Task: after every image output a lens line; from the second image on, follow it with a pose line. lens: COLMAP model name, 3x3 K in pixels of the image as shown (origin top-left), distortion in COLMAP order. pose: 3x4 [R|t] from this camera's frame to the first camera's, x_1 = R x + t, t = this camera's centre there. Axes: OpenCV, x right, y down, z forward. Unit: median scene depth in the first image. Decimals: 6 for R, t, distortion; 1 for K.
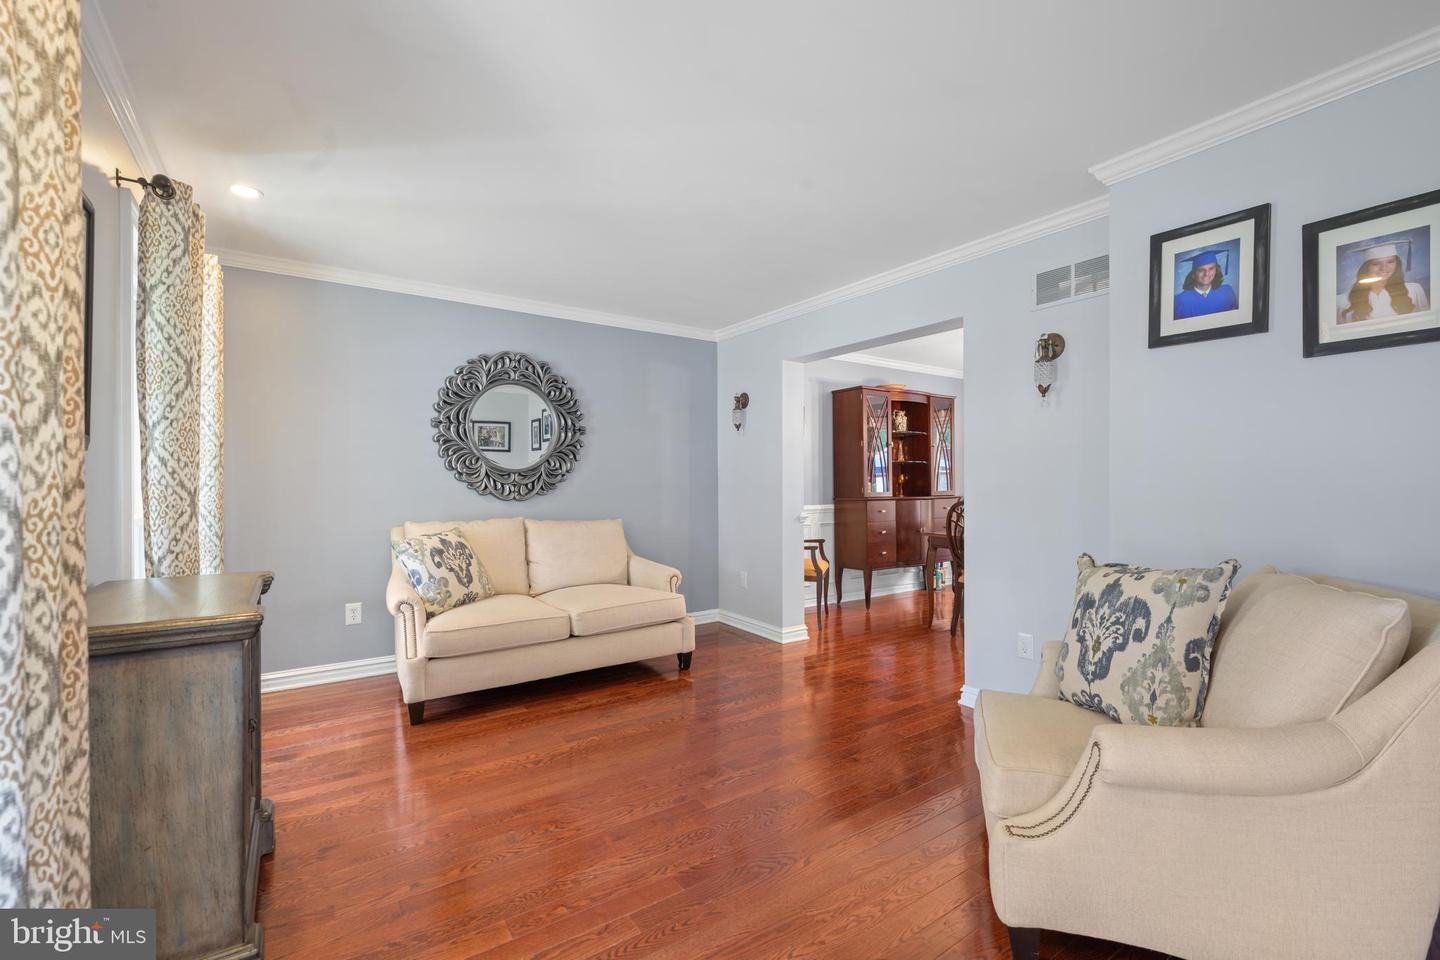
lens RADIAL K [[623.5, 0, 720.0], [0, 623.5, 480.0], [0, 0, 1]] dist [-0.001281, 0.000126]
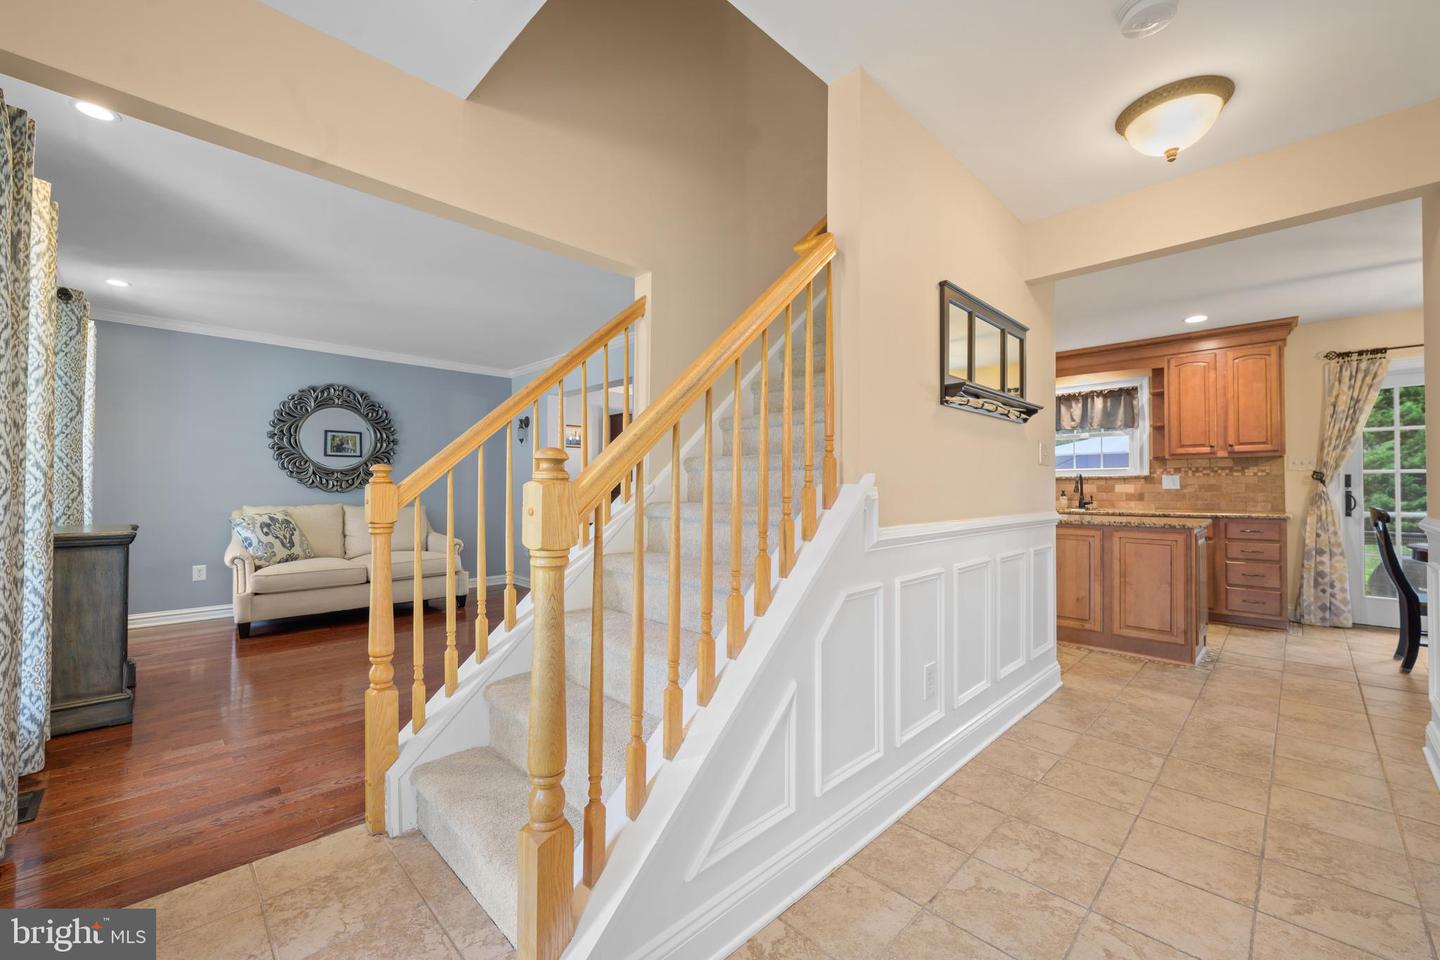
lens RADIAL K [[578.3, 0, 720.0], [0, 578.3, 480.0], [0, 0, 1]] dist [0.000354, -0.000207]
pose [[0.983567, 0.005135, 0.180470, 0.340563], [-0.002903, 0.999916, -0.012630, 0.025129], [-0.180519, 0.011899, 0.983499, -0.511221]]
